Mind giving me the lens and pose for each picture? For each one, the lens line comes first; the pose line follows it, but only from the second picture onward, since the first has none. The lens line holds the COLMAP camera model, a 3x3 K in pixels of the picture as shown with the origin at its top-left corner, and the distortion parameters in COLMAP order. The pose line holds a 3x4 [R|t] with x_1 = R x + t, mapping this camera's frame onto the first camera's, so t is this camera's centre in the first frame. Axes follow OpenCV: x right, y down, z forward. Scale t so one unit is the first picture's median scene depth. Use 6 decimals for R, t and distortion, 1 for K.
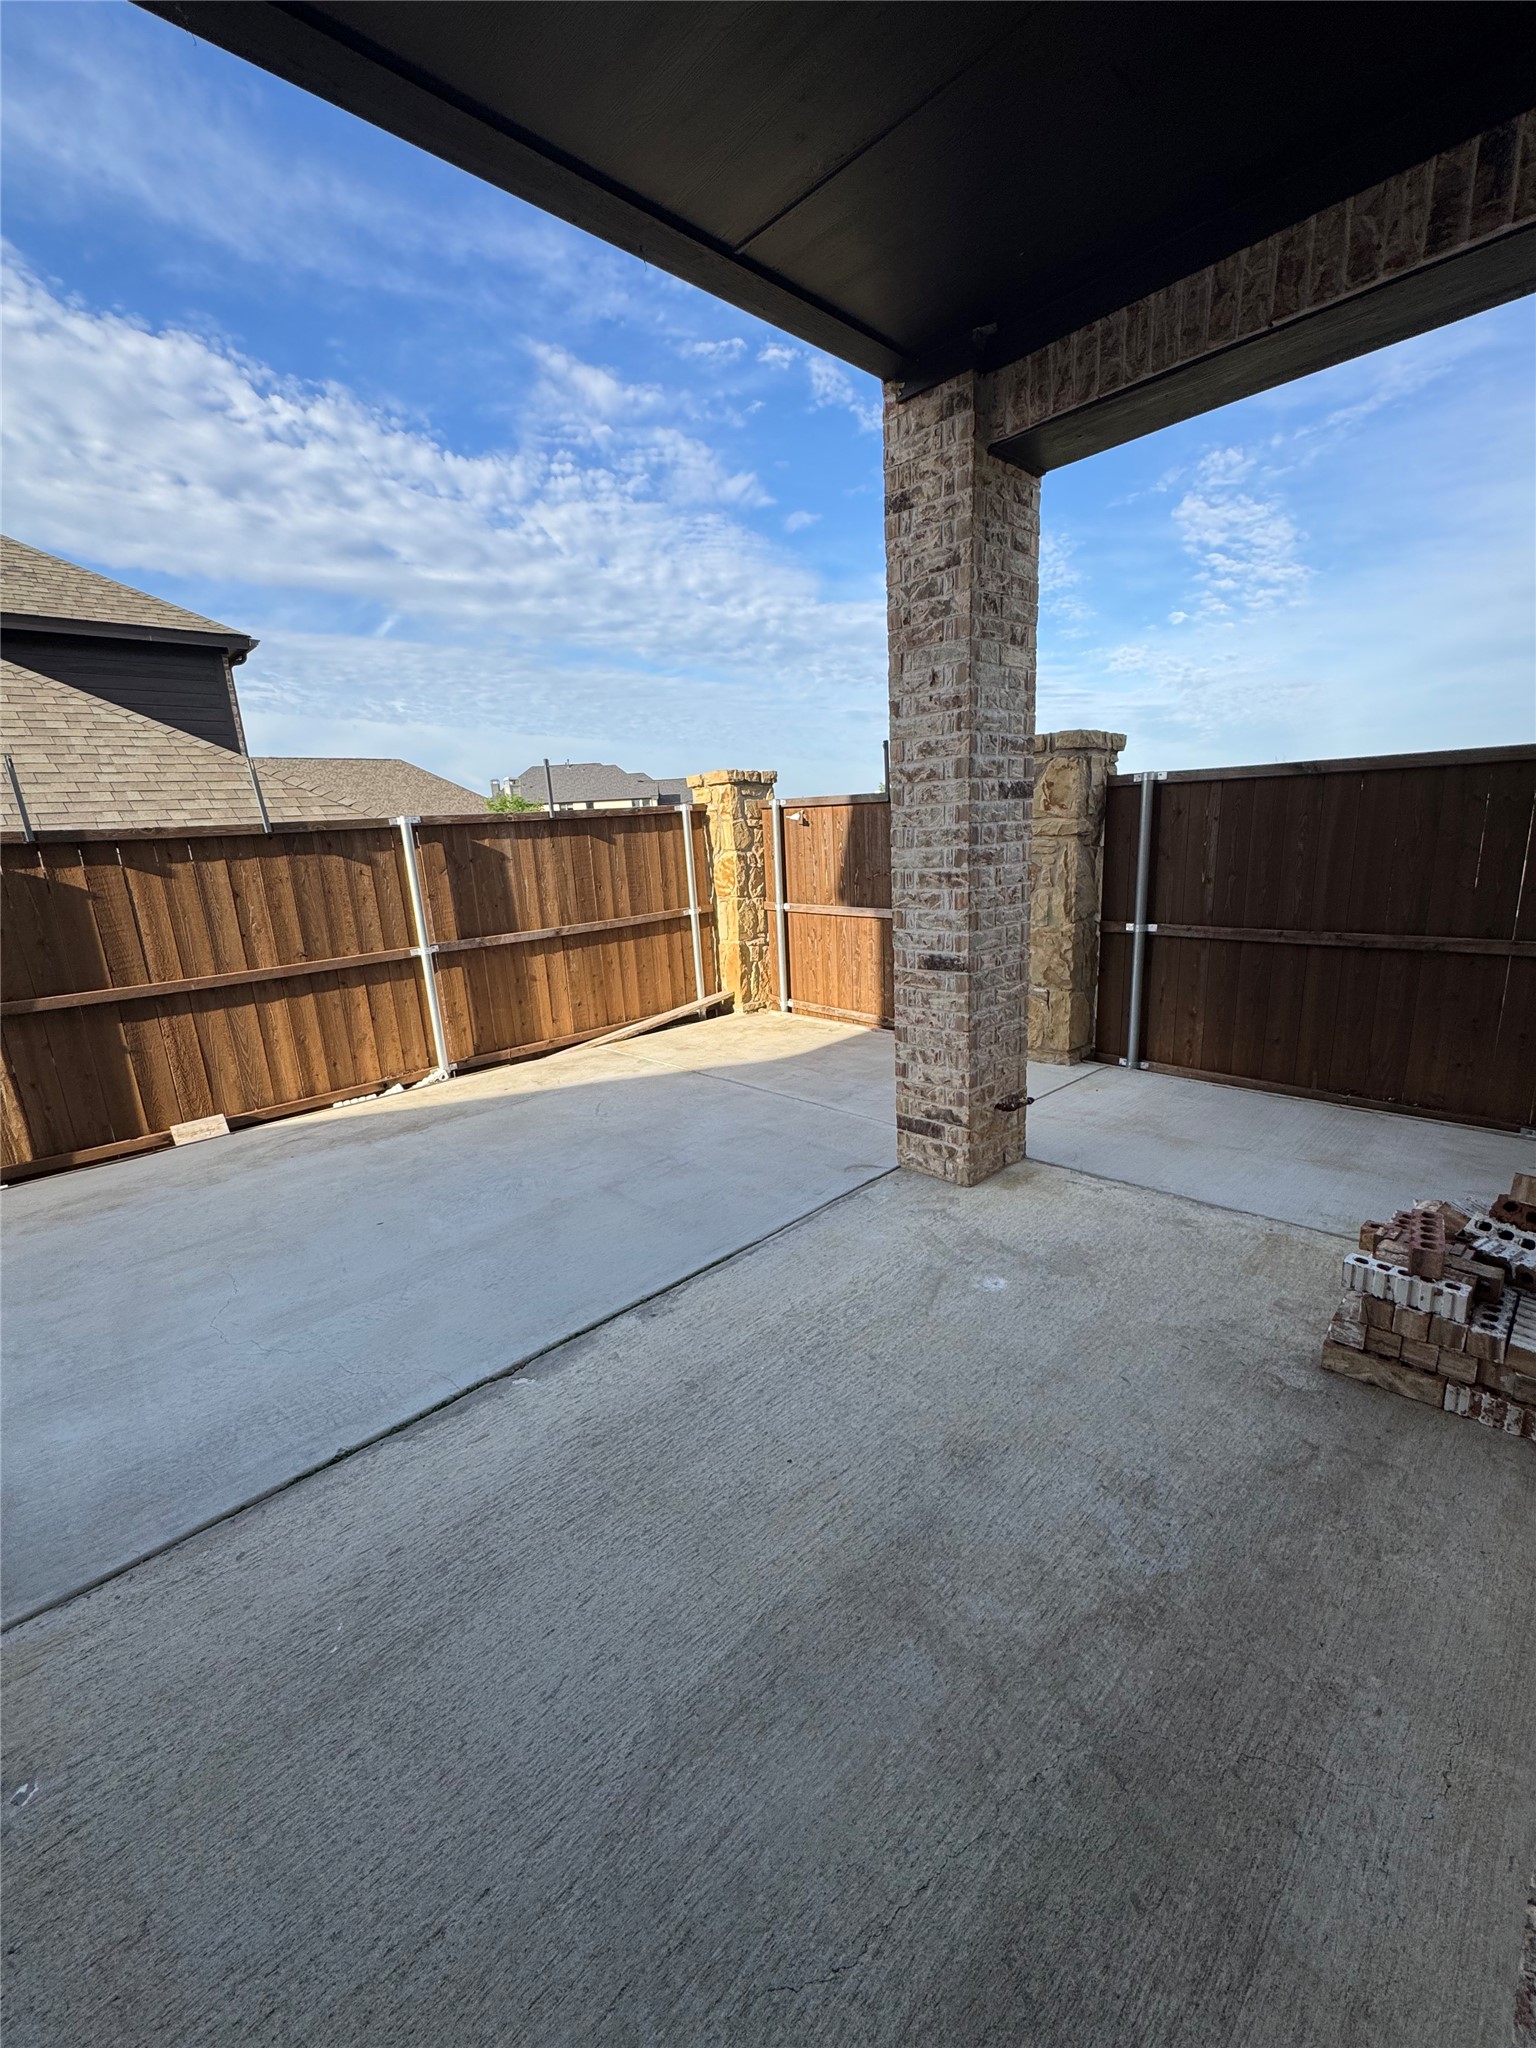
lens RADIAL K [[819.1, 0, 768.6], [0, 819.1, 1031.2], [0, 0, 1]] dist [-0.005574, 0.000103]
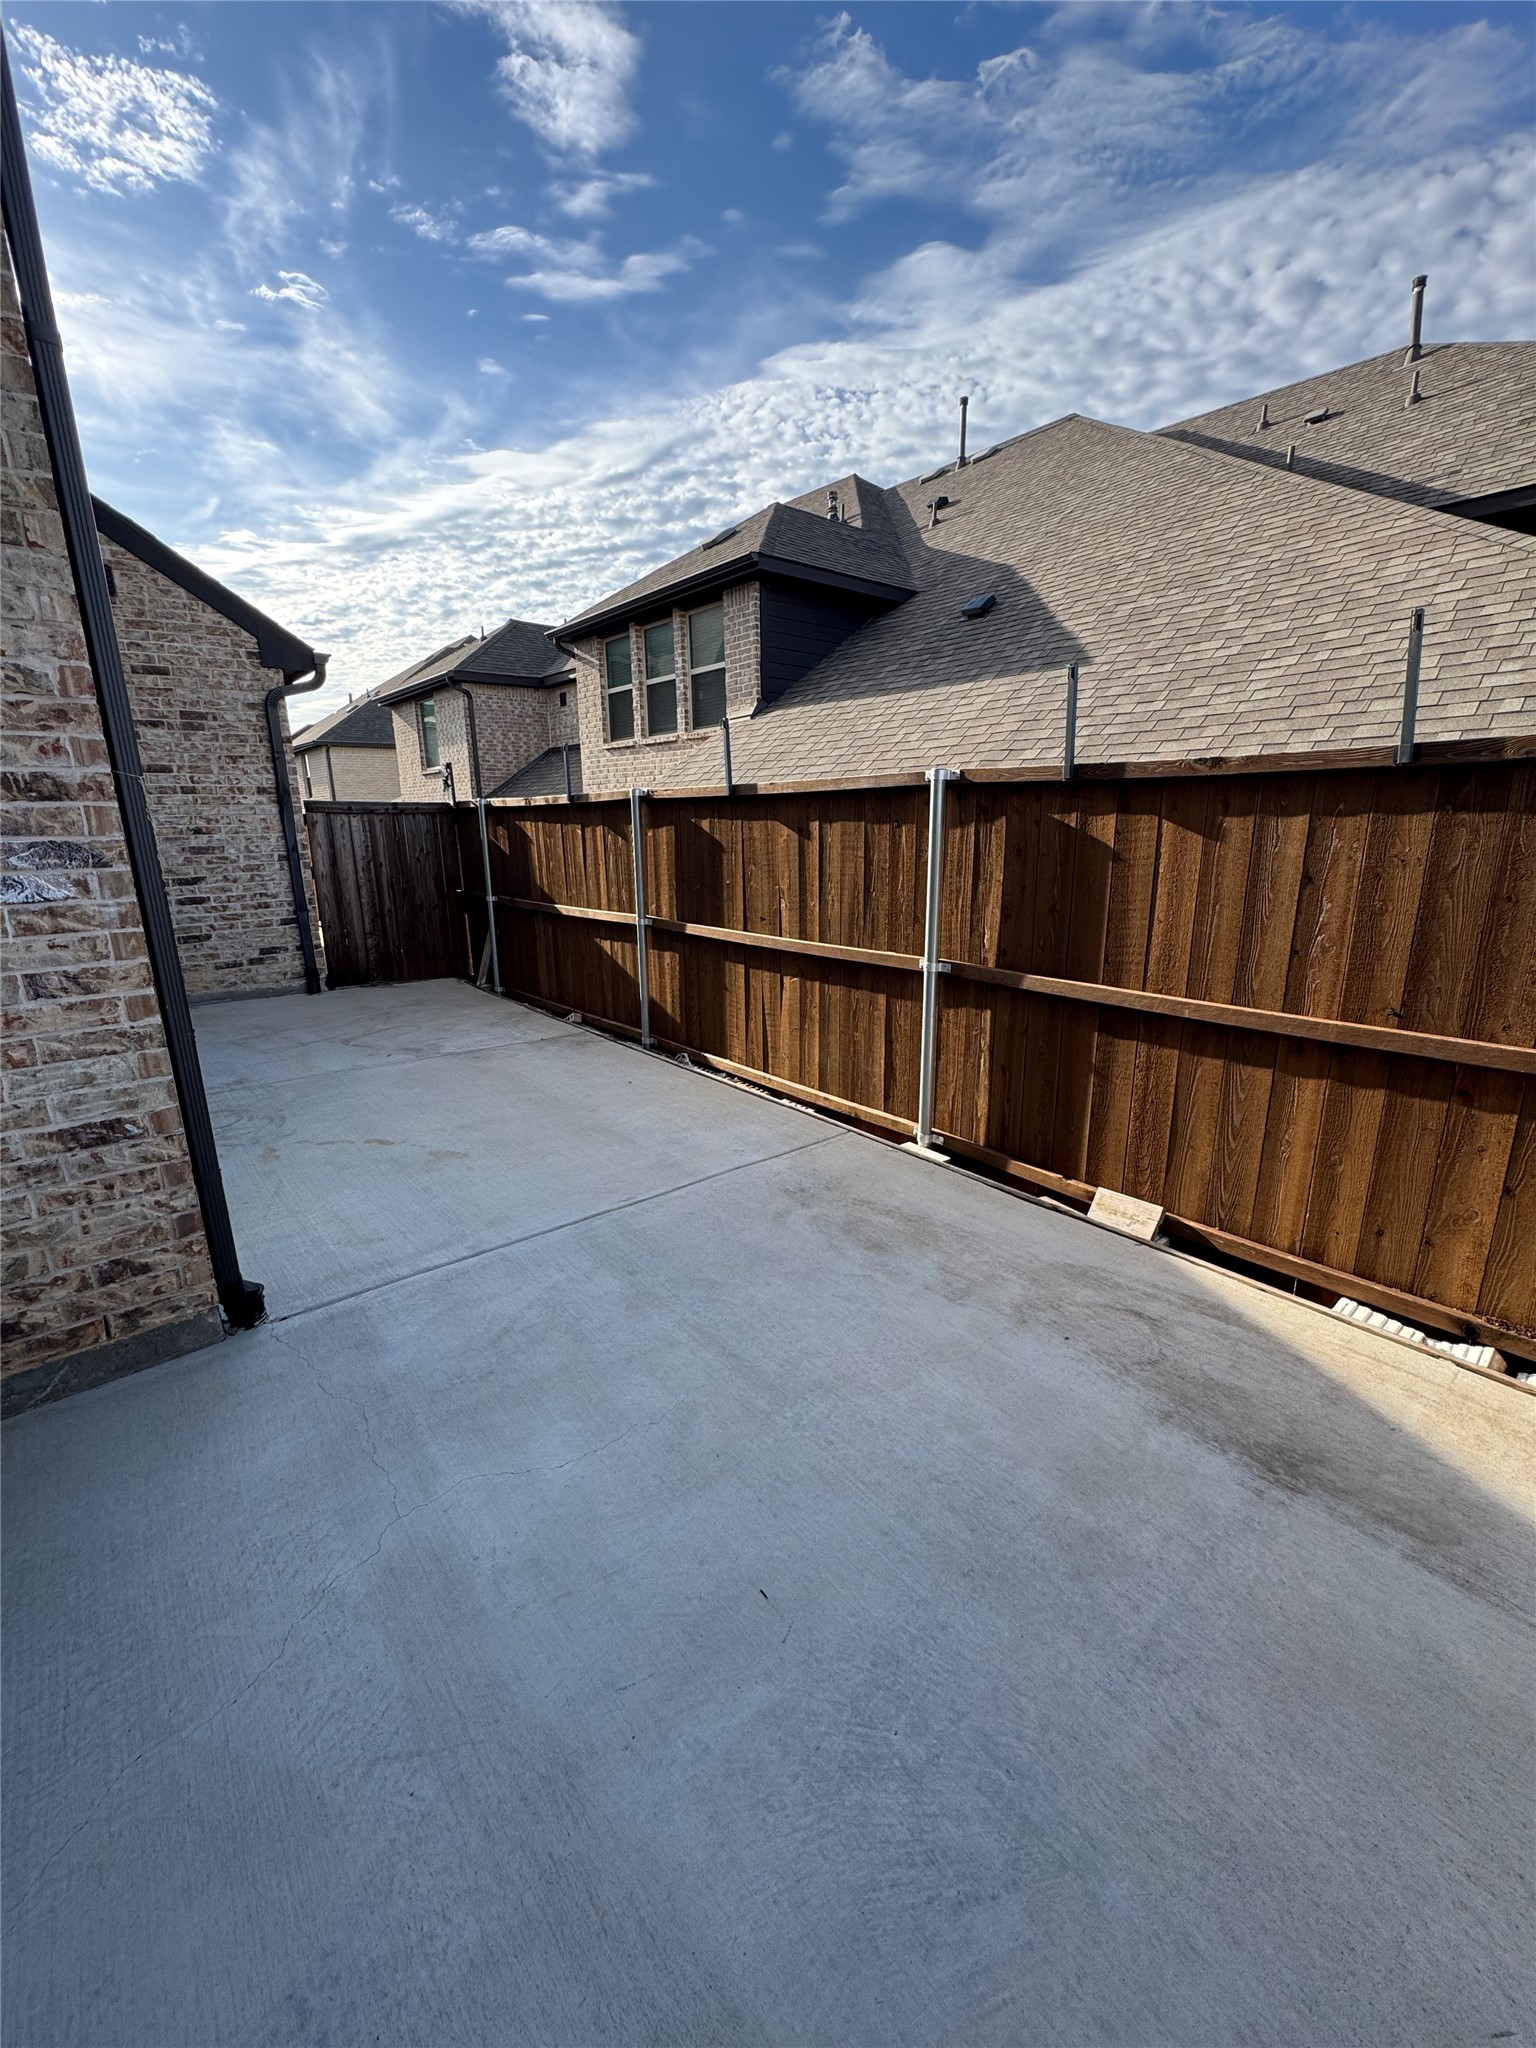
lens RADIAL K [[819.1, 0, 771.4], [0, 819.1, 1018.4], [0, 0, 1]] dist [-0.005574, 0.000103]
pose [[-0.053754, 0.286750, -0.956496, -0.077446], [-0.225950, 0.929544, 0.291368, -0.160163], [0.972655, 0.231783, 0.014824, 0.667273]]
